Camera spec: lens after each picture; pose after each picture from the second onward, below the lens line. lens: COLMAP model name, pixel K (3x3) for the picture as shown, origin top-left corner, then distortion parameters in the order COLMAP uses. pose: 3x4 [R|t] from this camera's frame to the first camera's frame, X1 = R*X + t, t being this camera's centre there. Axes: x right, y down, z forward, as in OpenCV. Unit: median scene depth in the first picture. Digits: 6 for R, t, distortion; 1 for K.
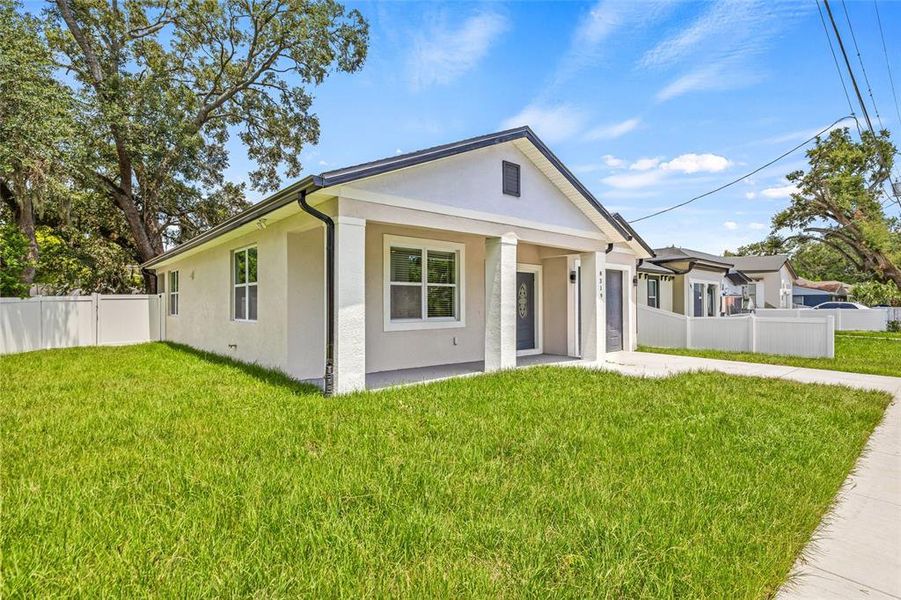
lens RADIAL K [[449.4, 0, 451.6], [0, 449.4, 305.1], [0, 0, 1]] dist [-0.003148, -0.001452]
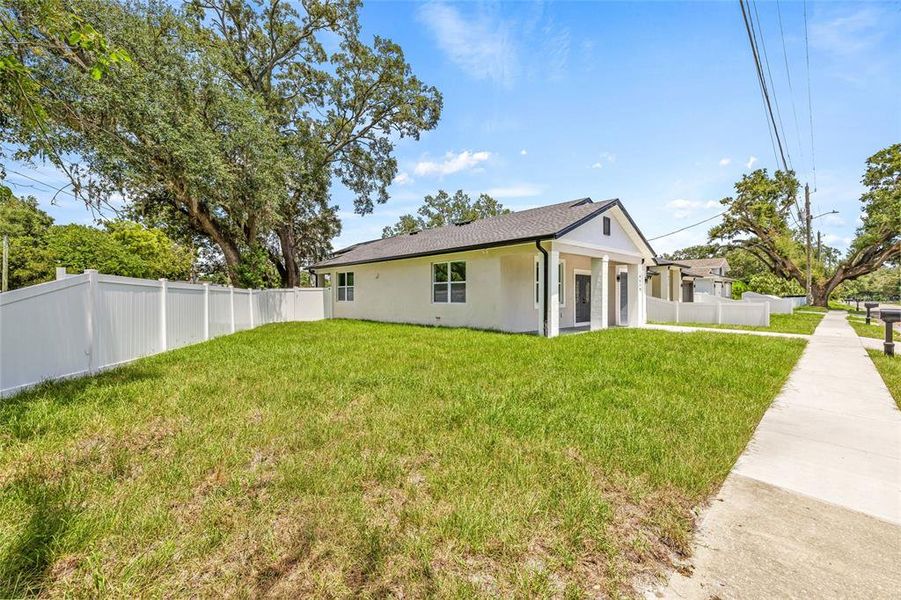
lens RADIAL K [[377.9, 0, 448.8], [0, 377.9, 297.8], [0, 0, 1]] dist [0.001929, 0.000252]
pose [[0.999084, 0.001594, 0.042751, -0.141575], [-0.001712, 0.999995, 0.002722, 0.002335], [-0.042746, -0.002793, 0.999082, -0.127415]]
